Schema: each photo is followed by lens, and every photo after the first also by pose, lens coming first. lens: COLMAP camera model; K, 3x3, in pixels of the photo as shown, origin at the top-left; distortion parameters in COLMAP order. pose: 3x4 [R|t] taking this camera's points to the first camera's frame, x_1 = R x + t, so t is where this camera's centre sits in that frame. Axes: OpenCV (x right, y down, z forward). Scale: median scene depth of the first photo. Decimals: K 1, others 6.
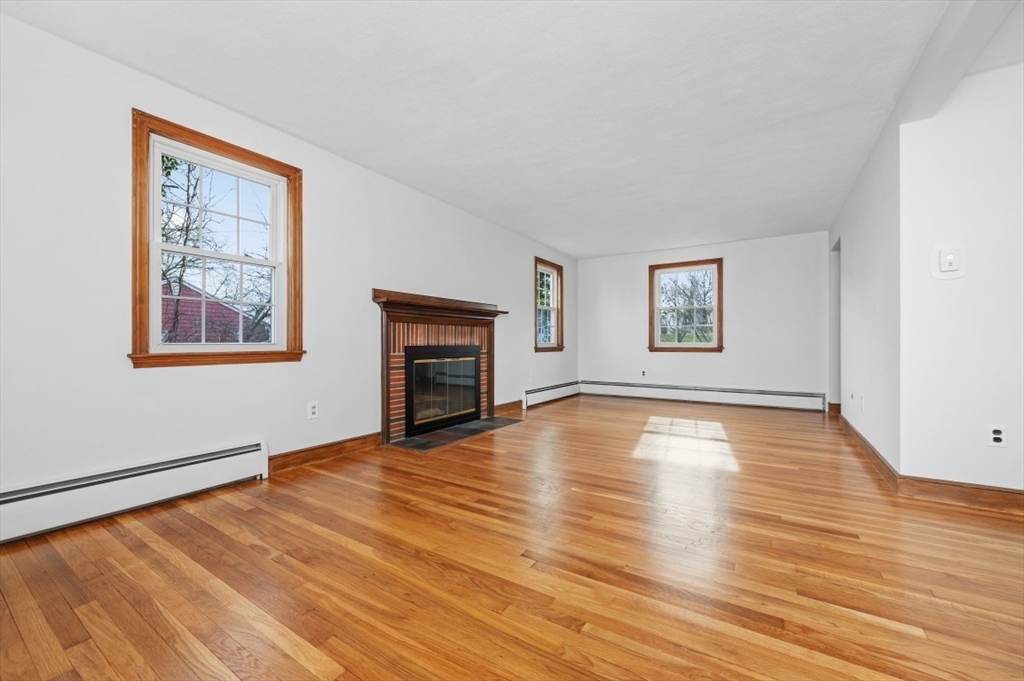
lens RADIAL K [[405.6, 0, 512.0], [0, 405.6, 340.5], [0, 0, 1]] dist [-0.001985, -0.000243]
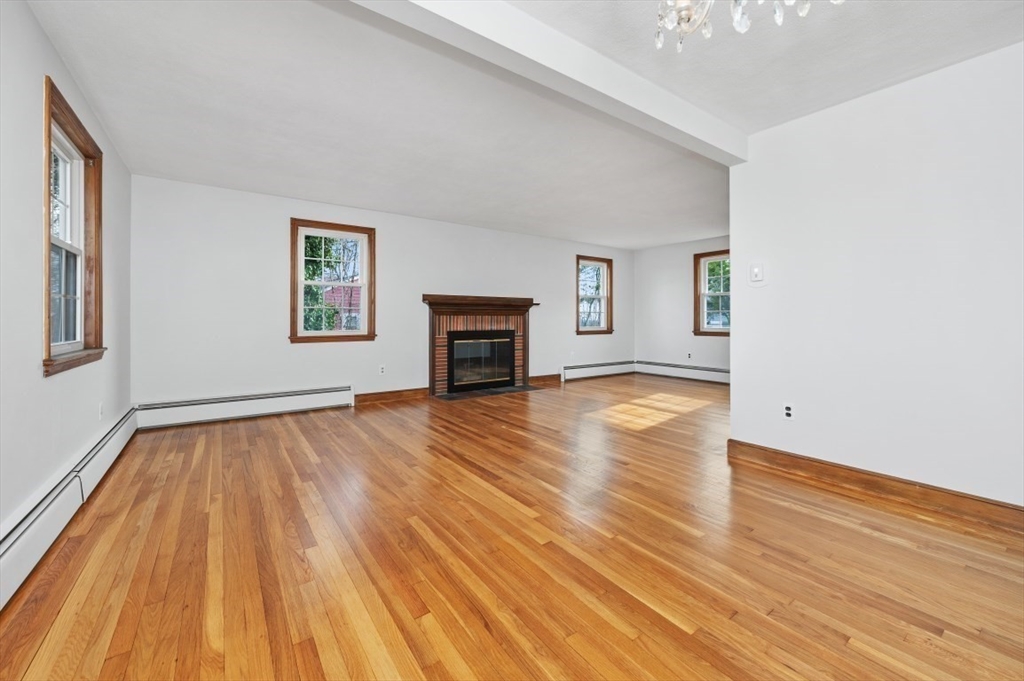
lens RADIAL K [[407.7, 0, 511.0], [0, 407.7, 314.0], [0, 0, 1]] dist [0.000017, -0.000022]
pose [[0.928612, -0.005409, -0.371012, 0.507790], [0.002218, 0.999957, -0.009027, -0.035149], [0.371045, 0.007560, 0.928584, -0.296789]]
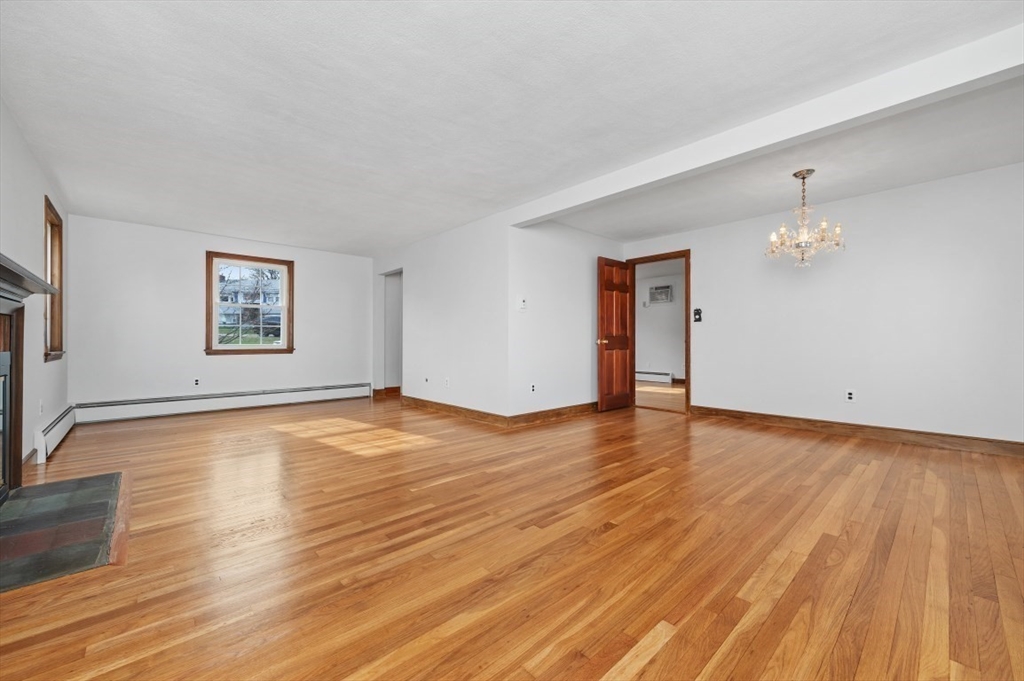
lens RADIAL K [[398.6, 0, 508.6], [0, 398.6, 340.4], [0, 0, 1]] dist [0.001884, 0.000167]
pose [[0.260585, 0.004317, 0.965441, -0.501750], [-0.005375, 0.999981, -0.003021, -0.005428], [-0.965436, -0.004402, 0.260604, 0.337634]]
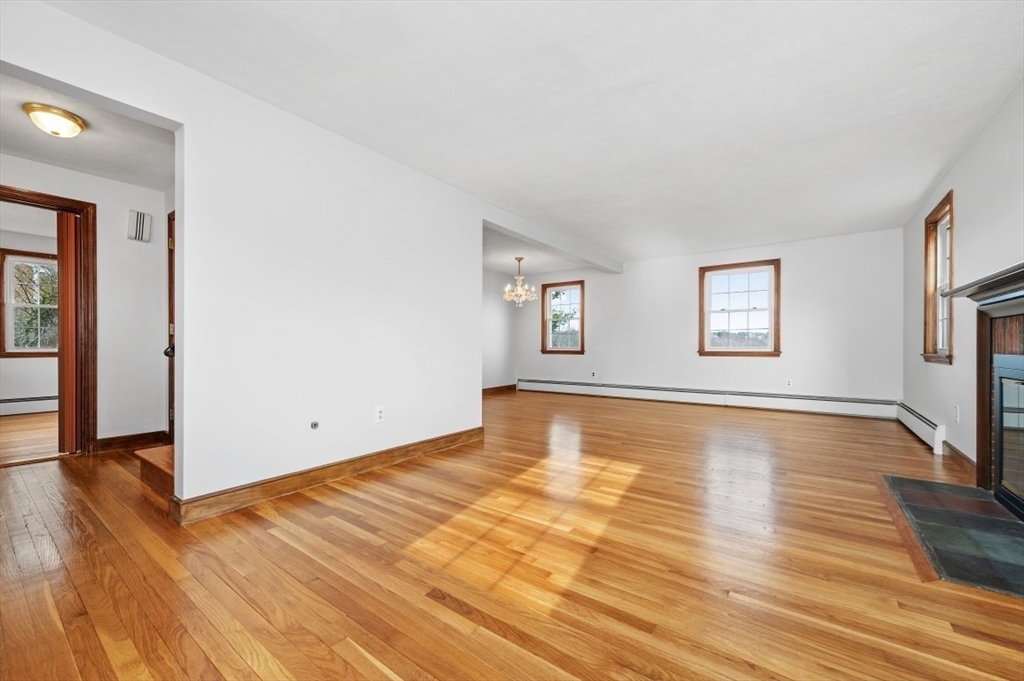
lens RADIAL K [[412.5, 0, 497.9], [0, 412.5, 347.9], [0, 0, 1]] dist [0.000370, 0.000055]
pose [[-0.995864, 0.000730, 0.090852, 0.472368], [0.000734, 1.000000, 0.000002, 0.002630], [-0.090852, 0.000069, -0.995864, 1.733169]]
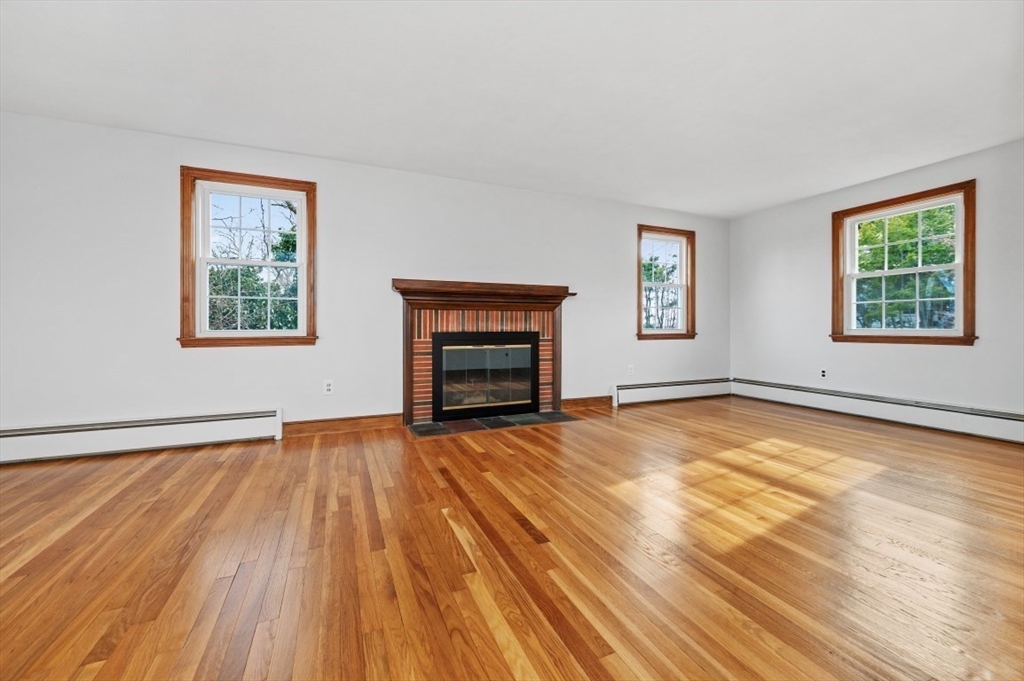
lens RADIAL K [[405.5, 0, 512.3], [0, 405.5, 325.7], [0, 0, 1]] dist [0.002496, 0.000003]
pose [[0.830679, -0.002259, -0.556747, 0.479007], [0.004251, 0.999988, 0.002286, -0.004514], [0.556736, -0.004265, 0.830679, 0.264102]]
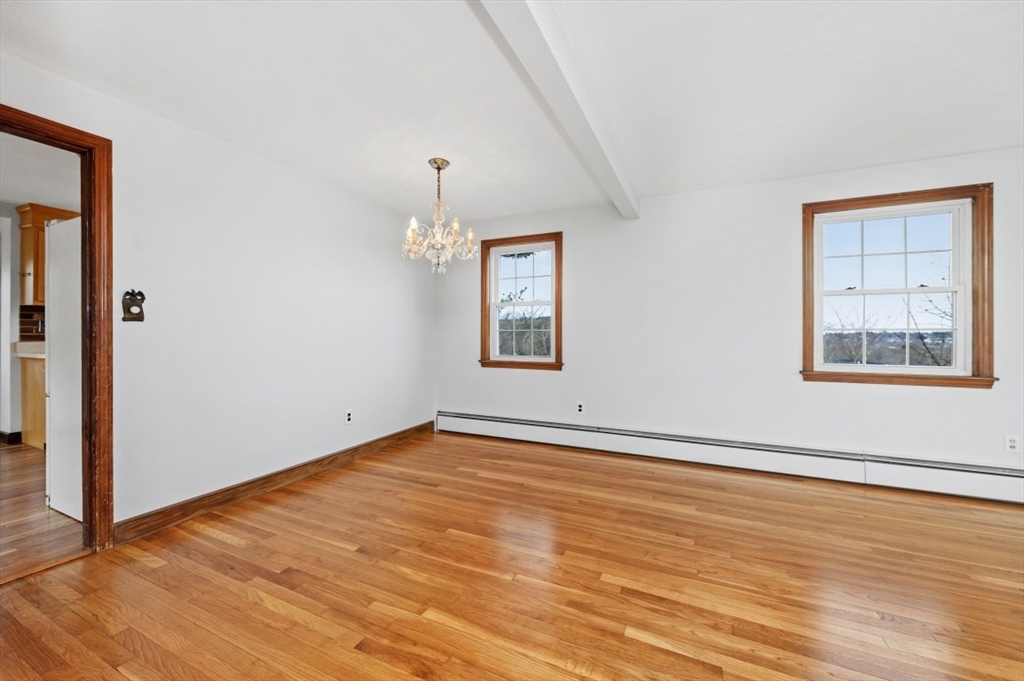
lens RADIAL K [[406.3, 0, 507.2], [0, 406.3, 337.4], [0, 0, 1]] dist [-0.000224, -0.000022]
pose [[-0.992792, -0.000832, -0.119849, 0.506055], [-0.001314, 0.999991, 0.003939, -0.056486], [0.119845, 0.004068, -0.992784, 0.722100]]
